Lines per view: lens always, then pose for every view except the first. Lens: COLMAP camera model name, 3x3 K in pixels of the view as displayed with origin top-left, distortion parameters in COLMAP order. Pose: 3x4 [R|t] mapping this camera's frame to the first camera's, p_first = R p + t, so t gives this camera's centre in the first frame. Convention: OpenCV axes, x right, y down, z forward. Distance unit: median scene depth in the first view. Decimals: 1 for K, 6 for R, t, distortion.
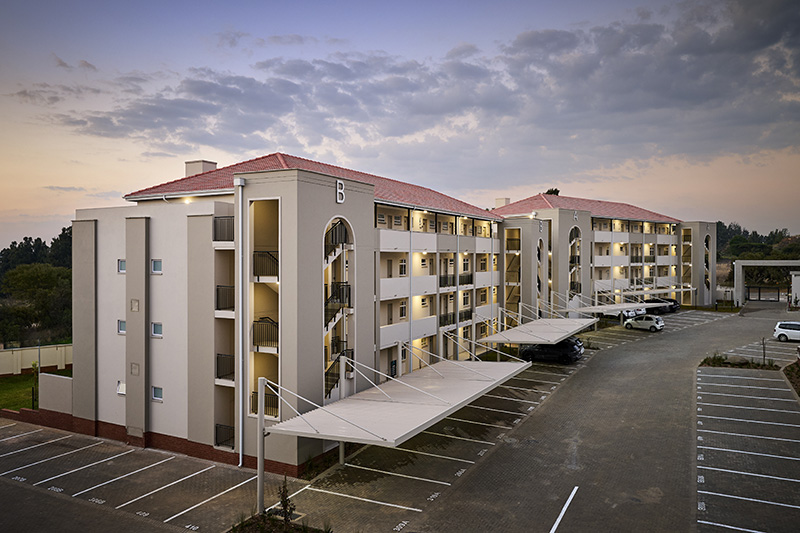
lens RADIAL K [[558.0, 0, 405.3], [0, 558.0, 264.6], [0, 0, 1]] dist [-0.001992, -0.005347]
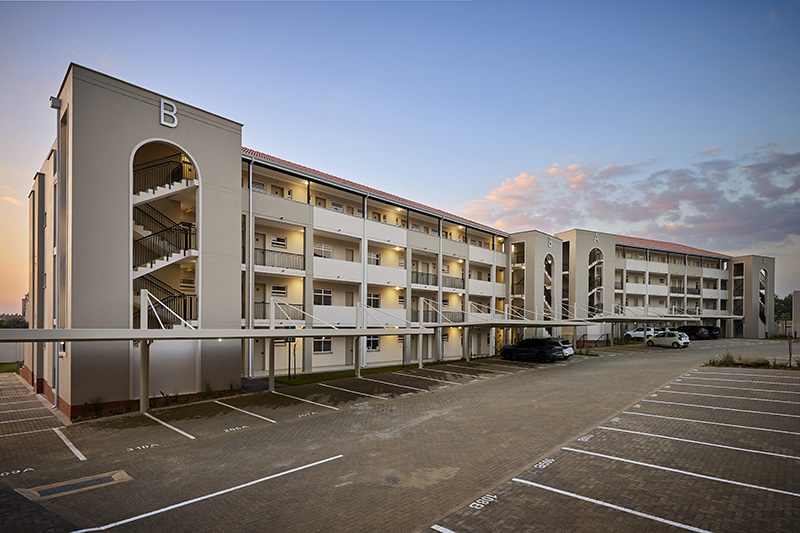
lens RADIAL K [[407.8, 0, 405.5], [0, 407.8, 327.4], [0, 0, 1]] dist [-0.002369, -0.001723]
pose [[0.965390, 0.009560, -0.260635, 0.278833], [-0.008475, 0.999950, 0.005286, 0.134989], [0.260672, -0.002894, 0.965423, 0.307148]]
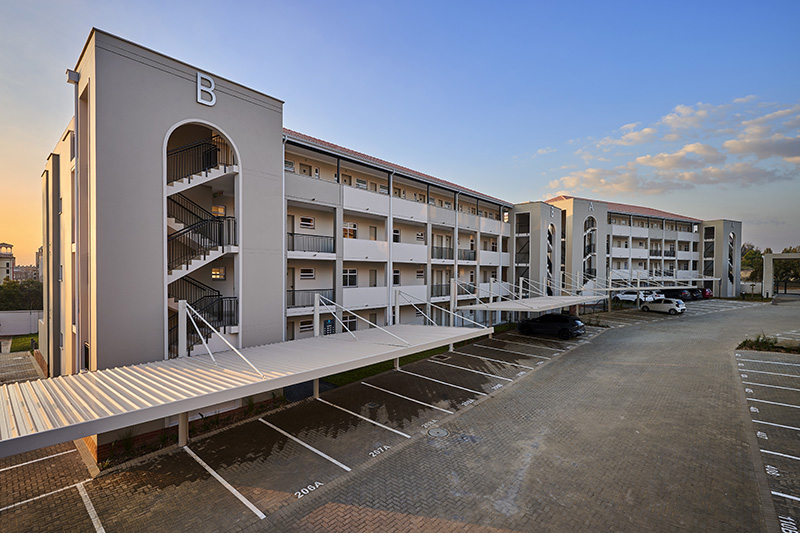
lens RADIAL K [[362.5, 0, 385.4], [0, 362.5, 278.8], [0, 0, 1]] dist [-0.003680, 0.001024]
pose [[0.968360, 0.009789, -0.249367, 0.164826], [-0.006522, 0.999882, 0.013924, 0.079637], [0.249474, -0.011857, 0.968309, 0.377564]]
